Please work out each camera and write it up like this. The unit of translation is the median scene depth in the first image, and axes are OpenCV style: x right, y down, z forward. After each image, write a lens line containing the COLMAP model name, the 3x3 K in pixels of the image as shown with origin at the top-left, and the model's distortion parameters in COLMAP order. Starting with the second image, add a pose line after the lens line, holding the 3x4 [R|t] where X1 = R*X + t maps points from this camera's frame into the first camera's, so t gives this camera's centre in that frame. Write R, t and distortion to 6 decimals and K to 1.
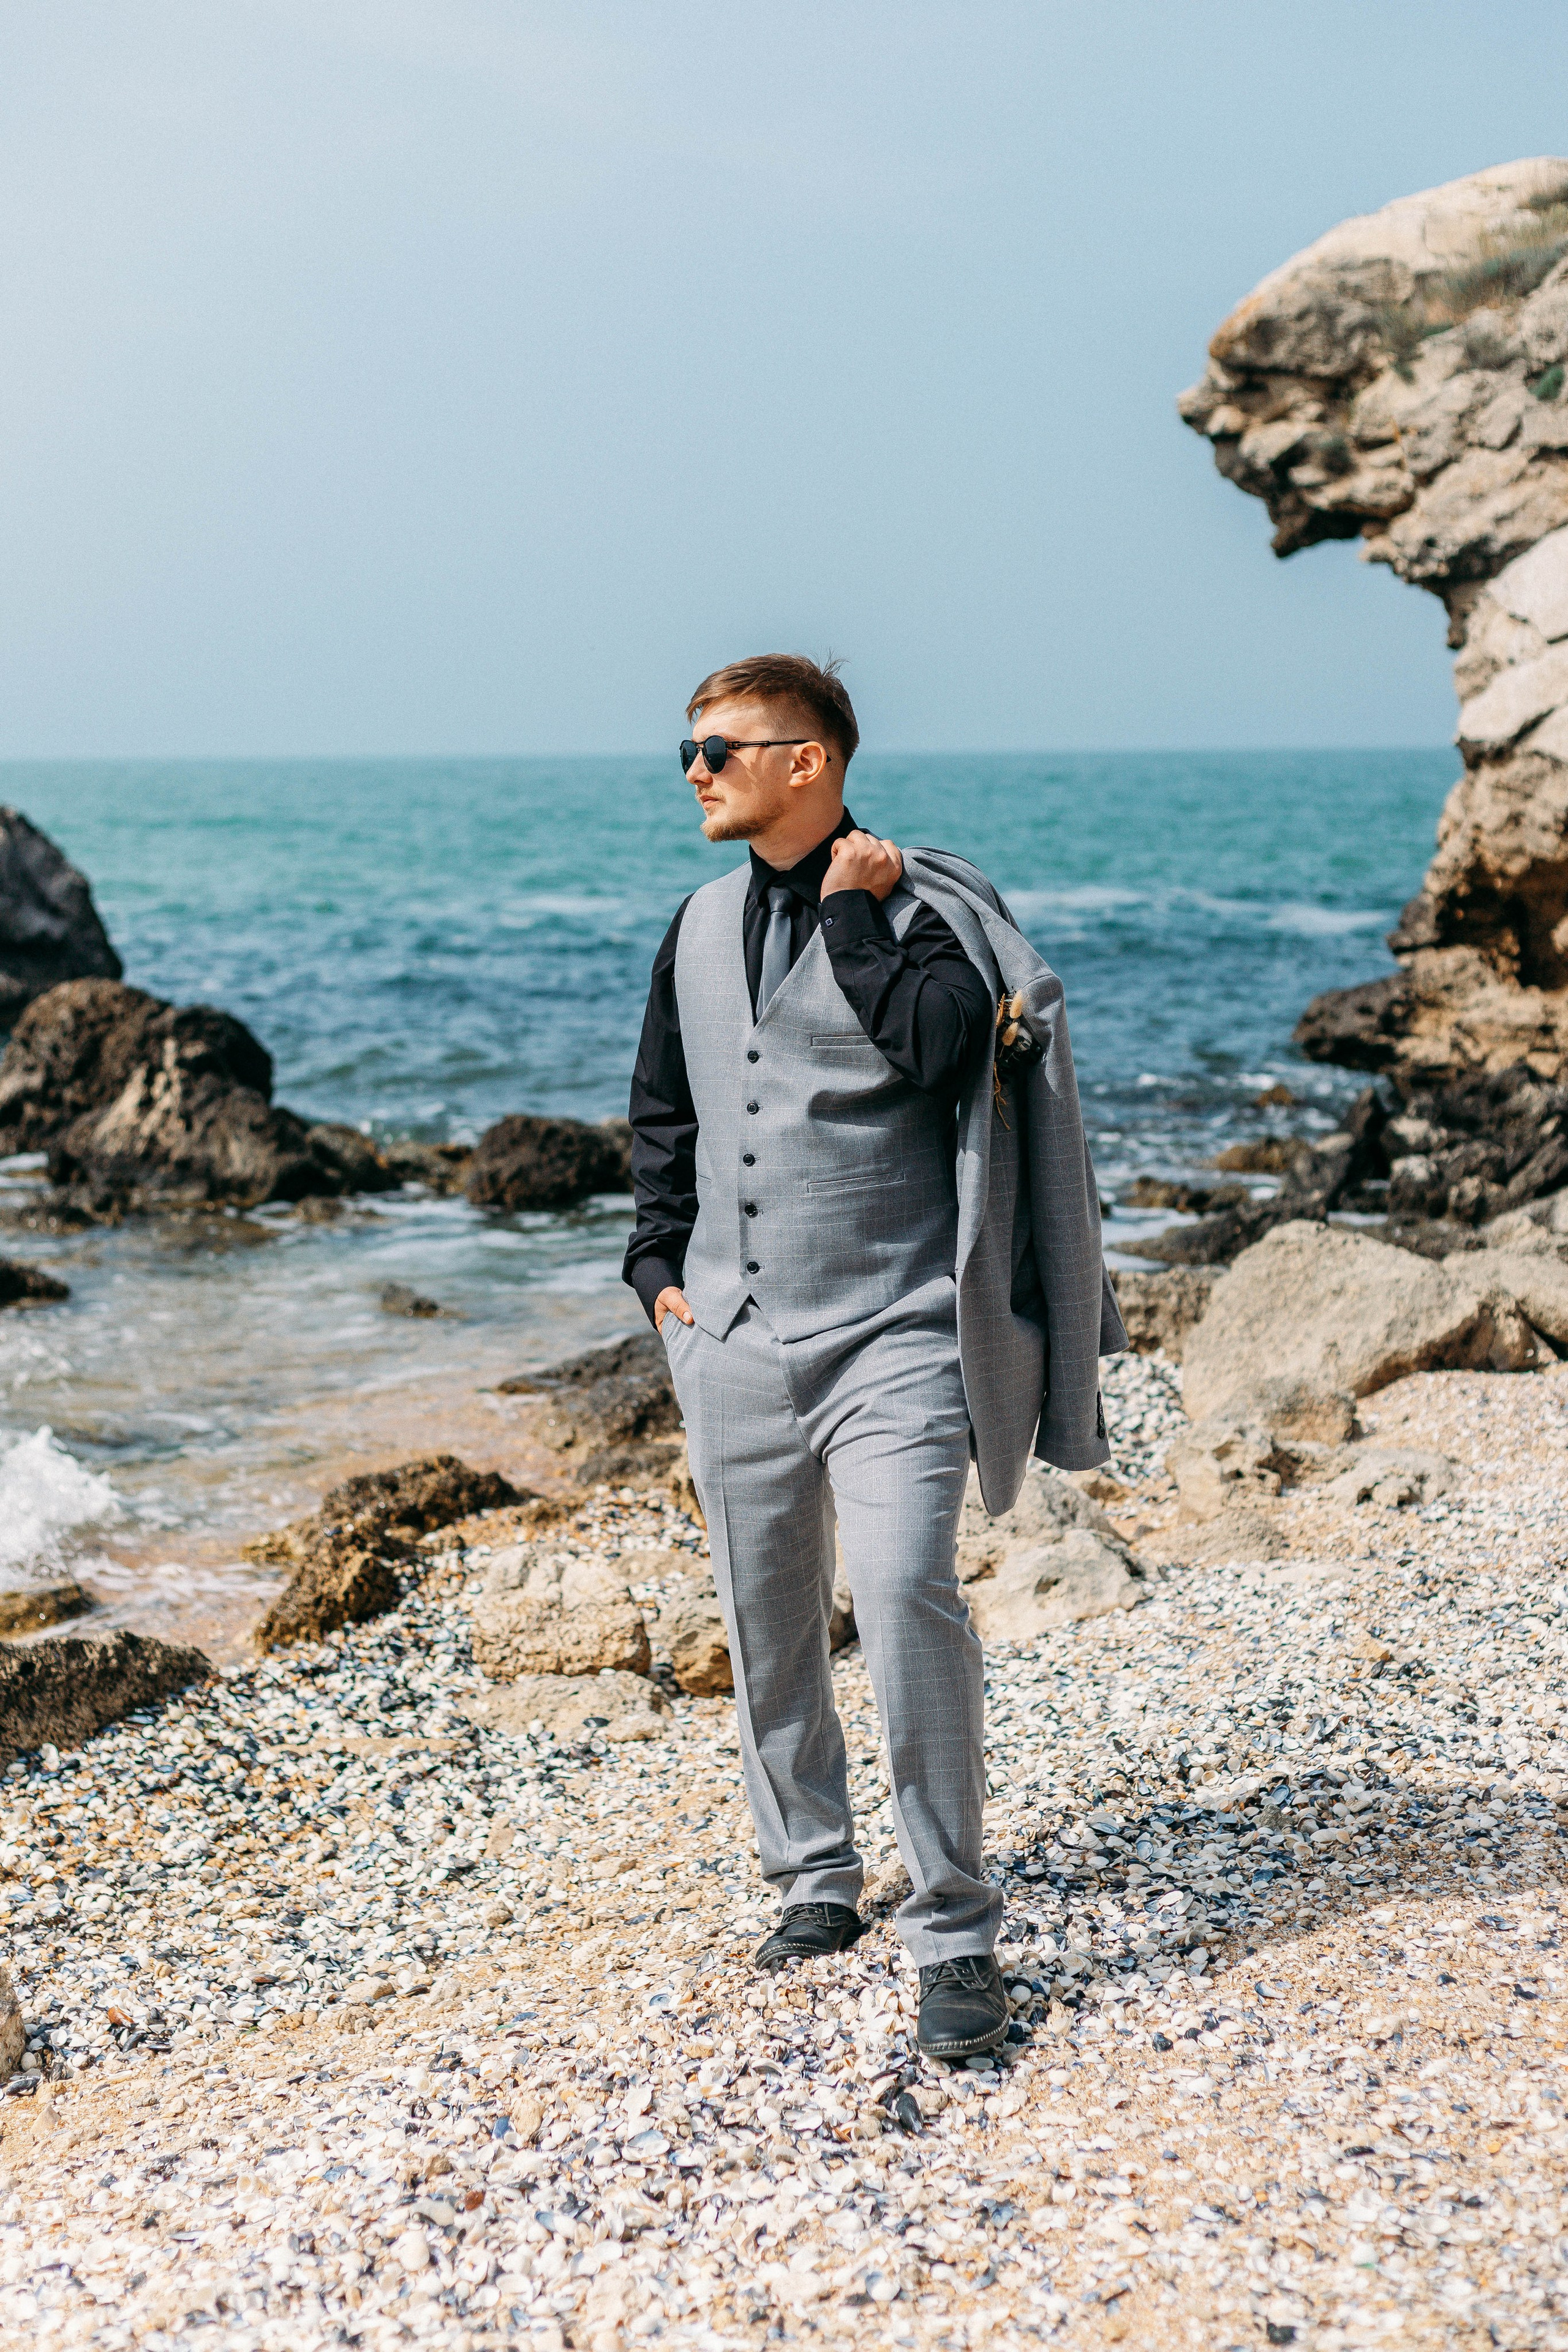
lens RADIAL K [[3597.1, 0, 786.8], [0, 3597.1, 1165.6], [0, 0, 1]] dist [0.015225, 0.049950]
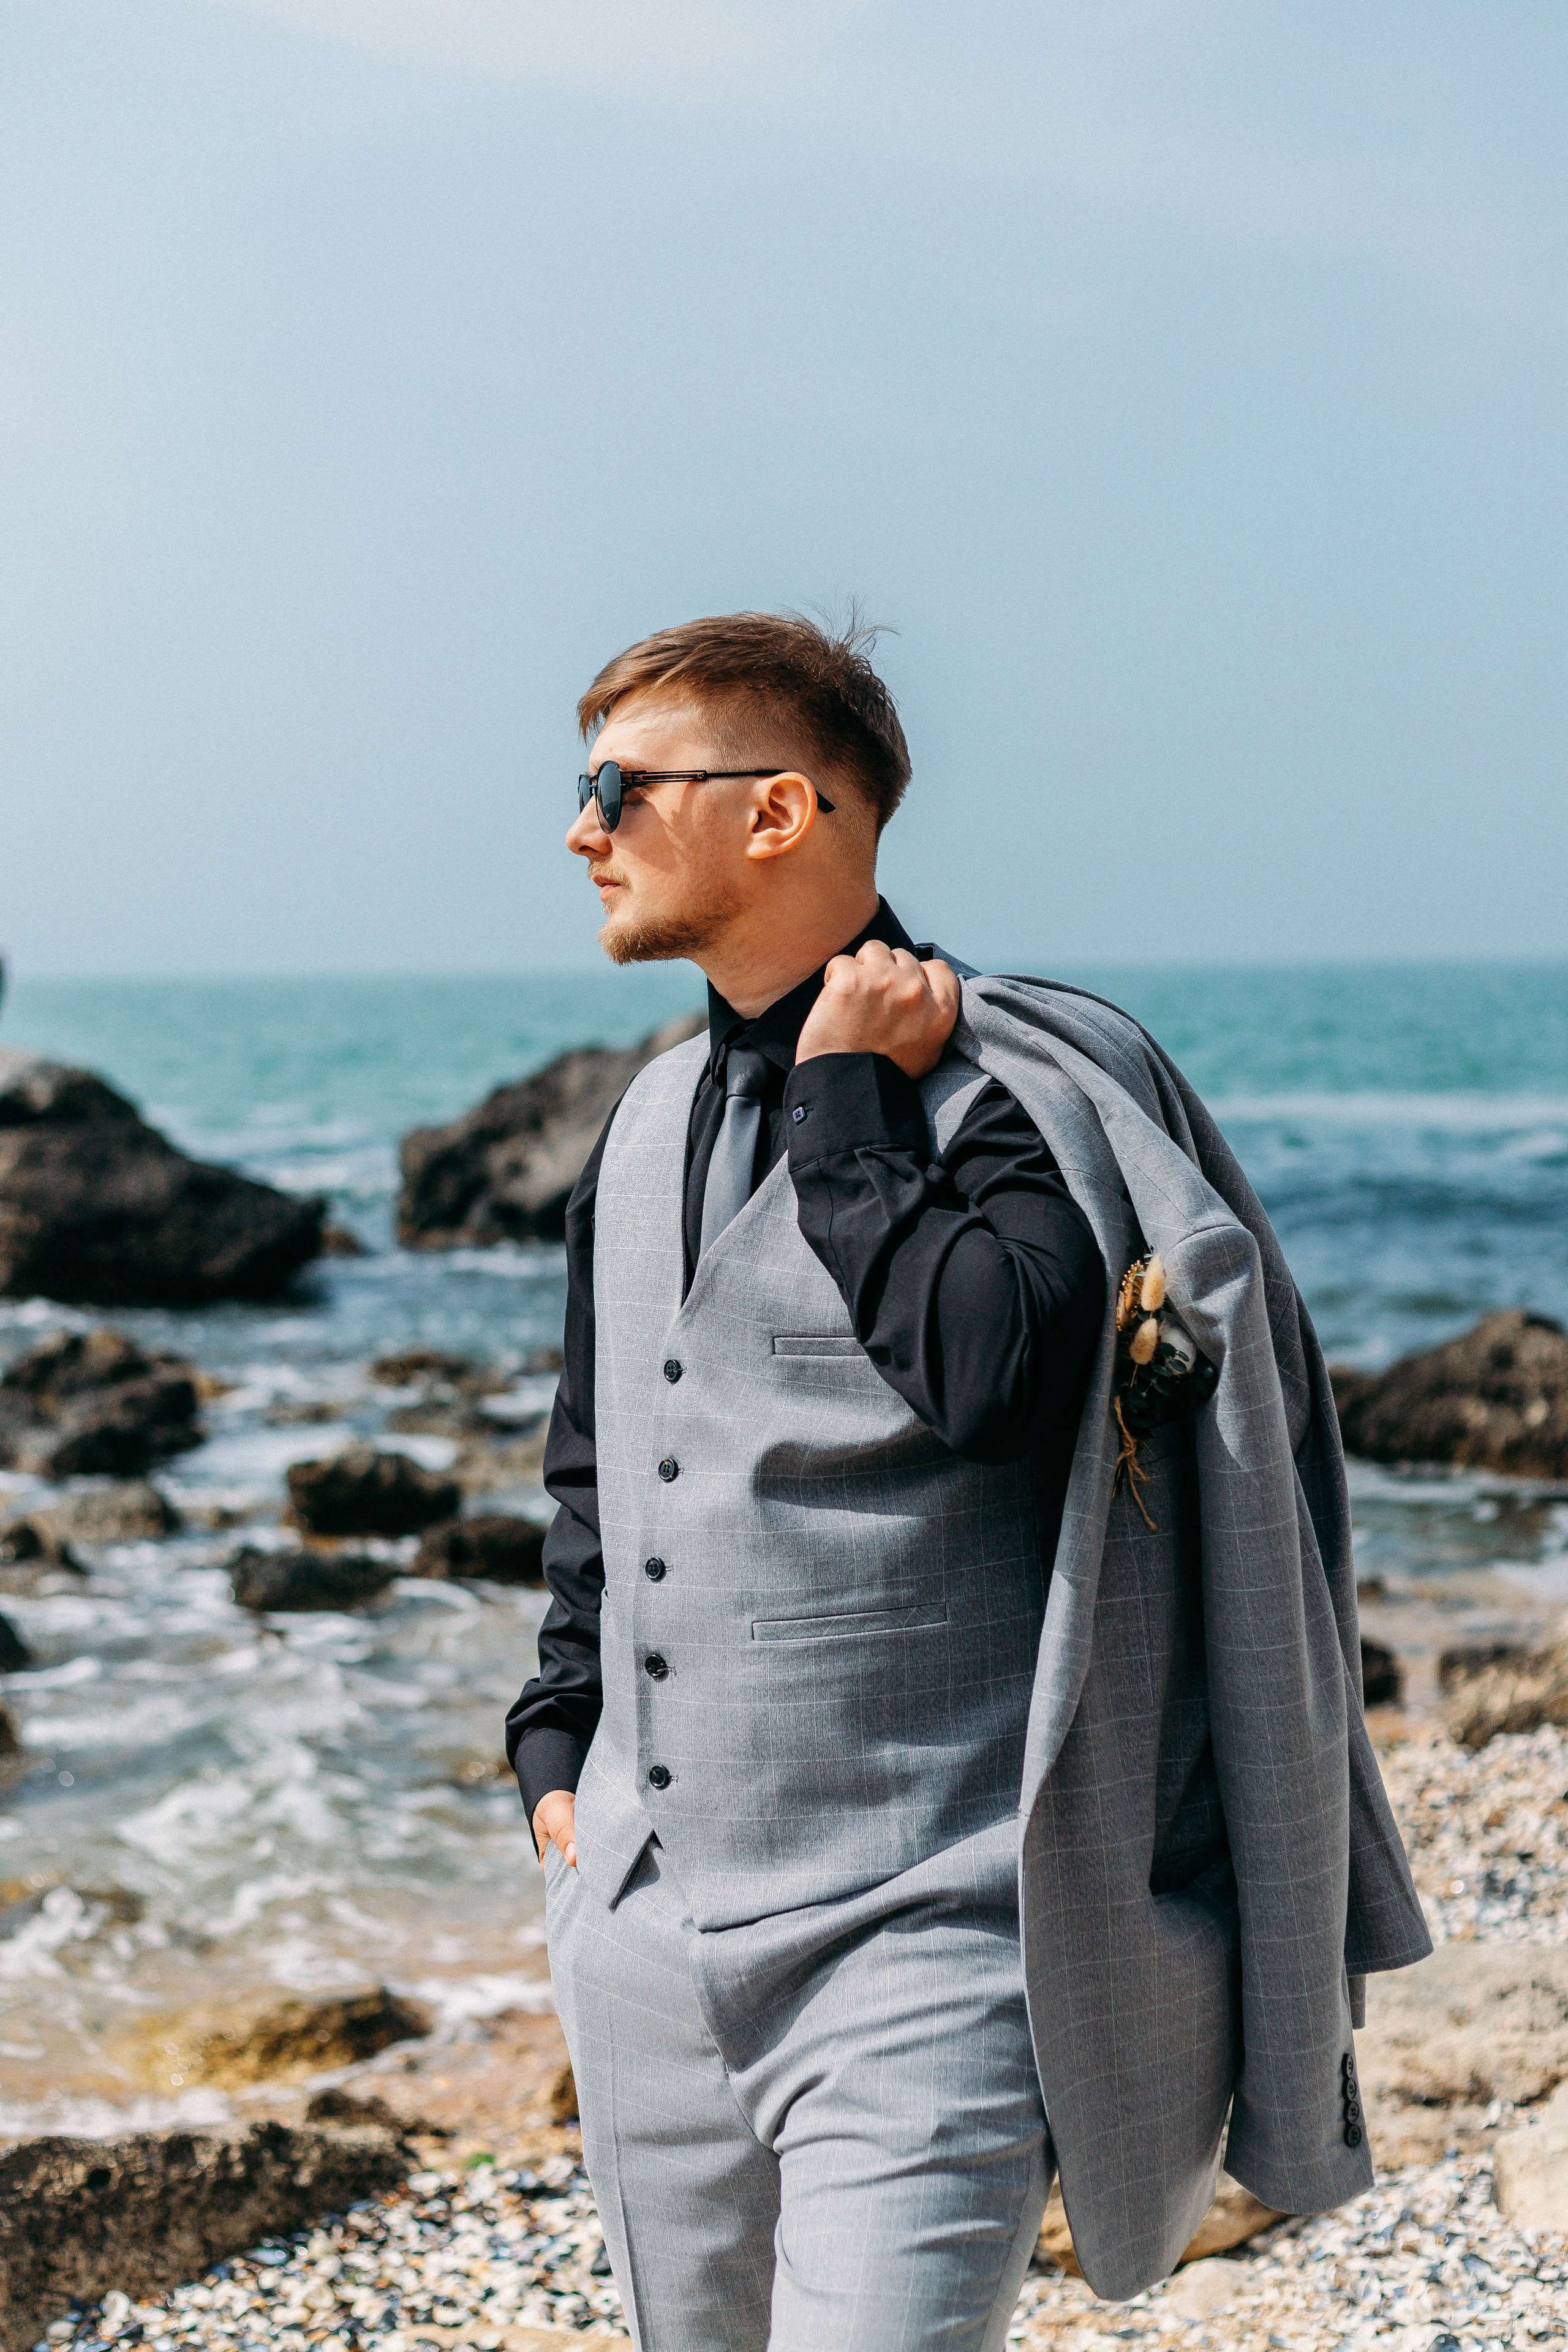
lens RADIAL K [[3718.9, 0, 800.6], [0, 3718.9, 1179.8], [0, 0, 1]] dist [-0.000395, 0.036167]
pose [[0.972577, 0.010688, -0.232335, 0.086003], [-0.023472, 0.998354, -0.052329, -0.019434], [0.231393, 0.056348, 0.971227, 0.306312]]
